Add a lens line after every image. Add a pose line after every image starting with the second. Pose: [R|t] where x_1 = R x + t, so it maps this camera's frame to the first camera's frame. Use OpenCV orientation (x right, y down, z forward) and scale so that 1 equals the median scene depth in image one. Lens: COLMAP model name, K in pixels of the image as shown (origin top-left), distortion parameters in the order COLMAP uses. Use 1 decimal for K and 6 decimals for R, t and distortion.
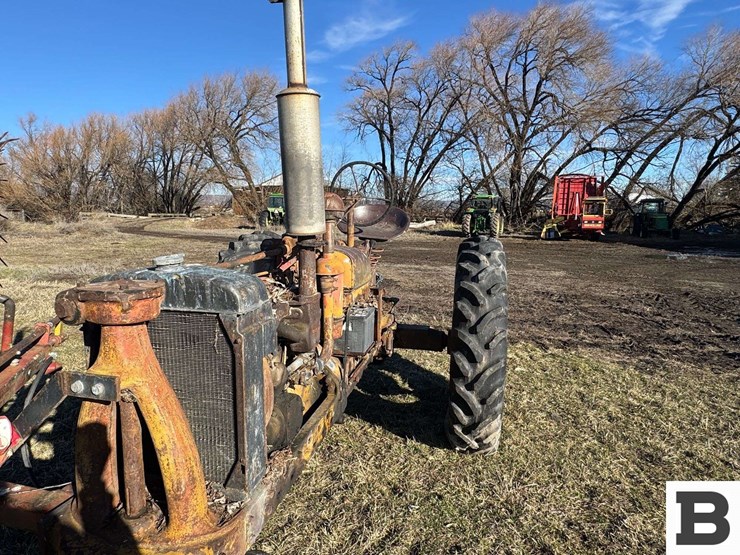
lens RADIAL K [[441.7, 0, 366.1], [0, 441.7, 282.3], [0, 0, 1]] dist [0.000530, 0.002173]
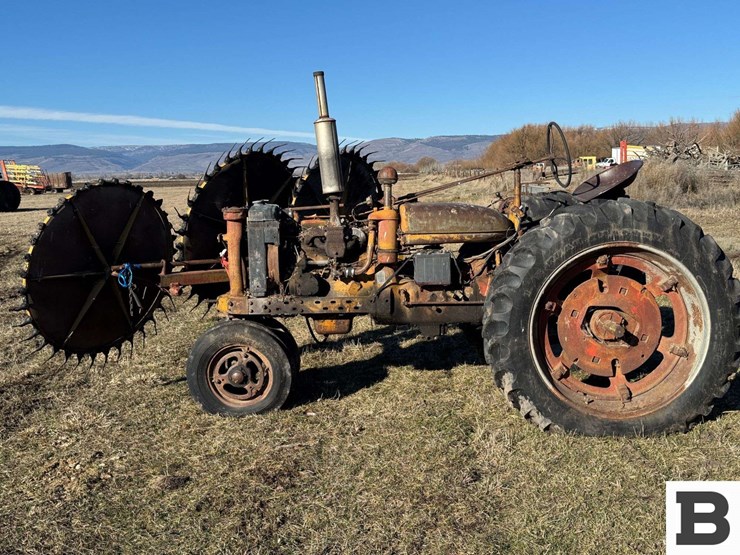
lens RADIAL K [[833.7, 0, 370.0], [0, 833.7, 277.5], [0, 0, 1]] dist [0.105201, -0.023668]
pose [[0.247189, 0.099935, -0.963800, 1.663504], [-0.116938, 0.990474, 0.072709, -0.016347], [0.961885, 0.094732, 0.256520, 0.146438]]
